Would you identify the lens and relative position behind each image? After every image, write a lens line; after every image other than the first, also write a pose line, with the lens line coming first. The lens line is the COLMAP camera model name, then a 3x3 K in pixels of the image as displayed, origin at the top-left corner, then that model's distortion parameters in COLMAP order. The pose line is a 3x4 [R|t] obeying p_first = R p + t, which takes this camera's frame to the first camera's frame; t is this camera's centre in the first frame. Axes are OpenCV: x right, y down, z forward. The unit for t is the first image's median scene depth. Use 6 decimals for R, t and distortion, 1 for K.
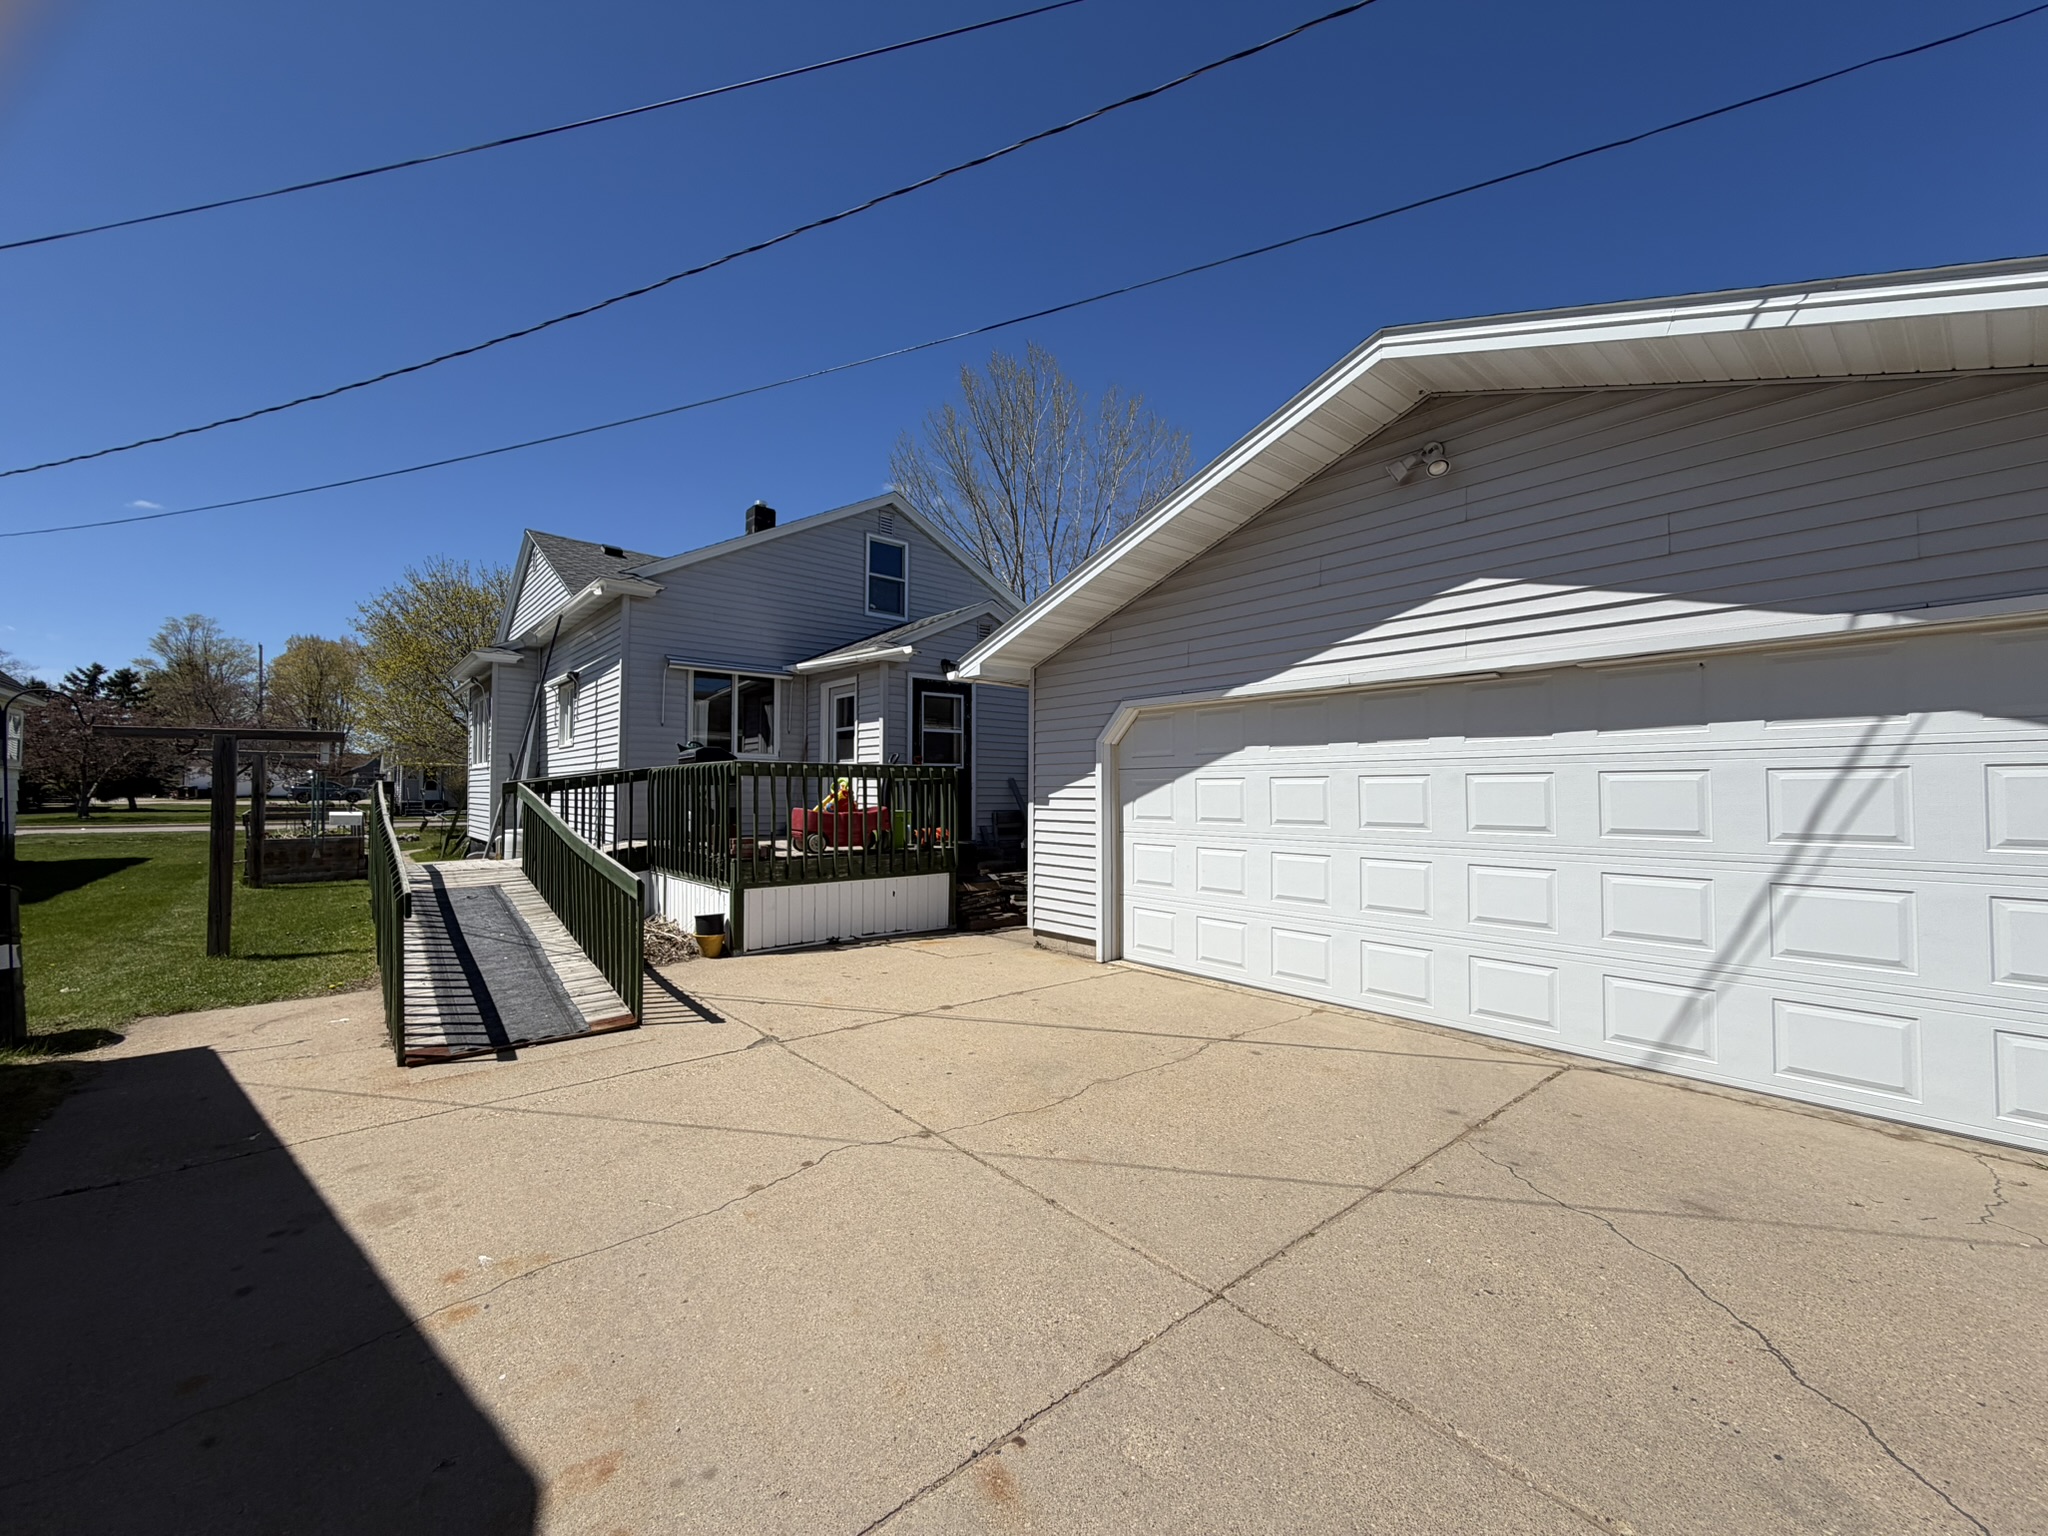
lens RADIAL K [[815.6, 0, 1016.3], [0, 815.6, 765.8], [0, 0, 1]] dist [-0.001066, 0.000126]
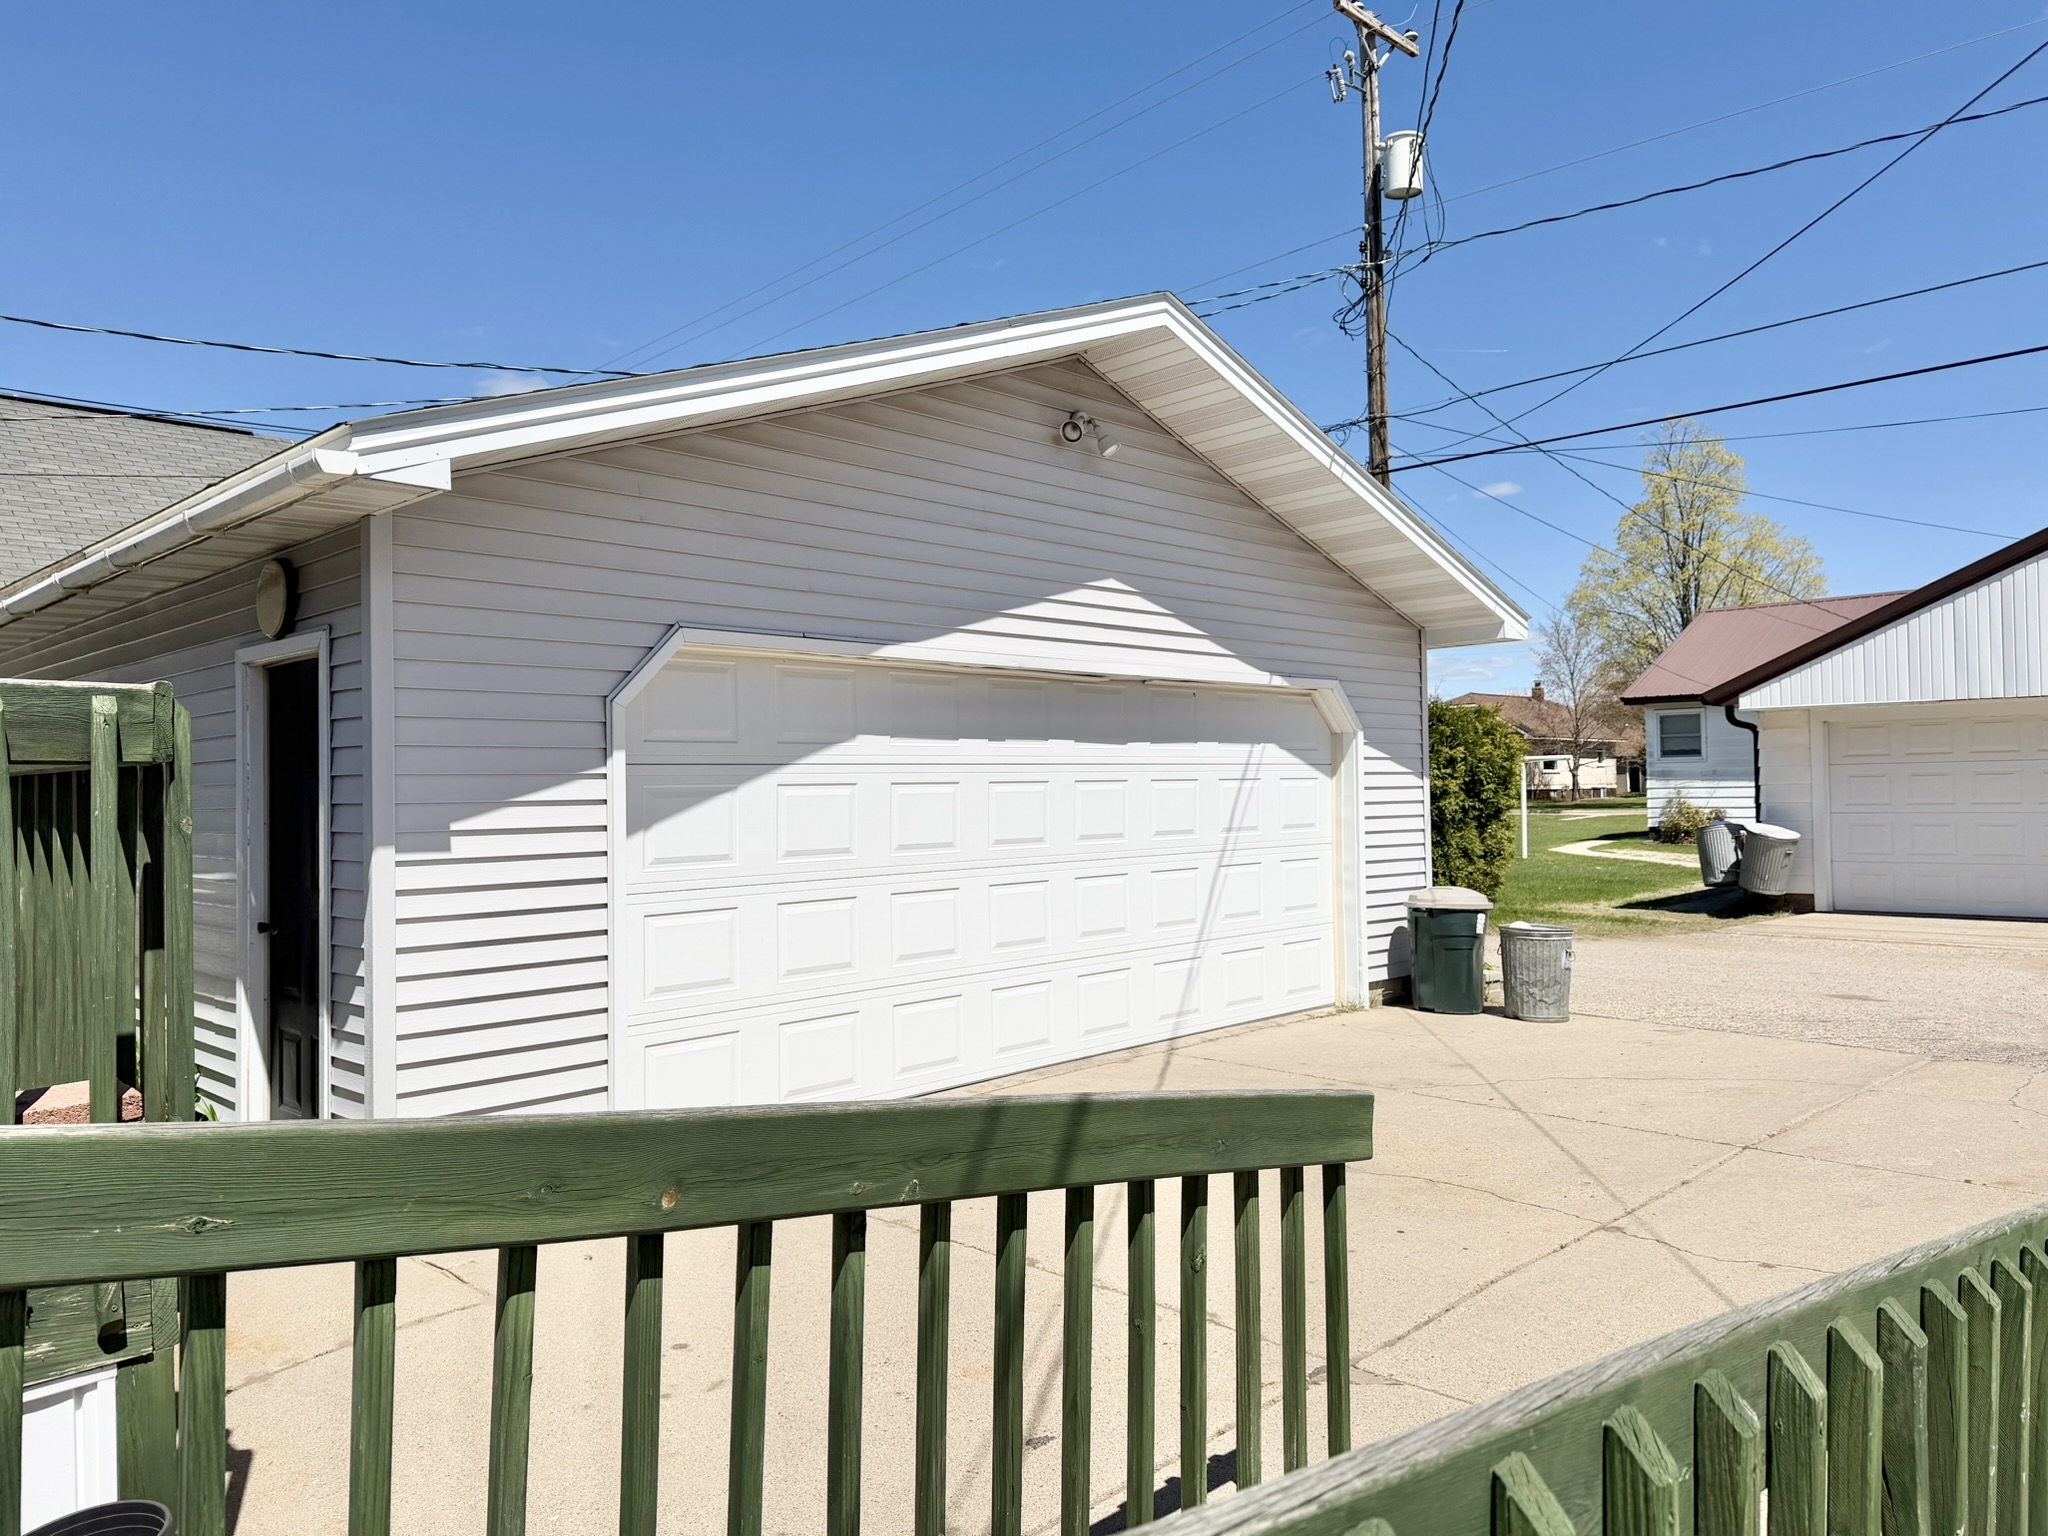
lens RADIAL K [[1406.7, 0, 1019.2], [0, 1406.7, 772.0], [0, 0, 1]] dist [0.008092, -0.001693]
pose [[-0.092615, 0.004719, 0.995691, -1.095736], [-0.024624, 0.999672, -0.007028, 0.013570], [-0.995397, -0.025169, -0.092469, 1.295875]]
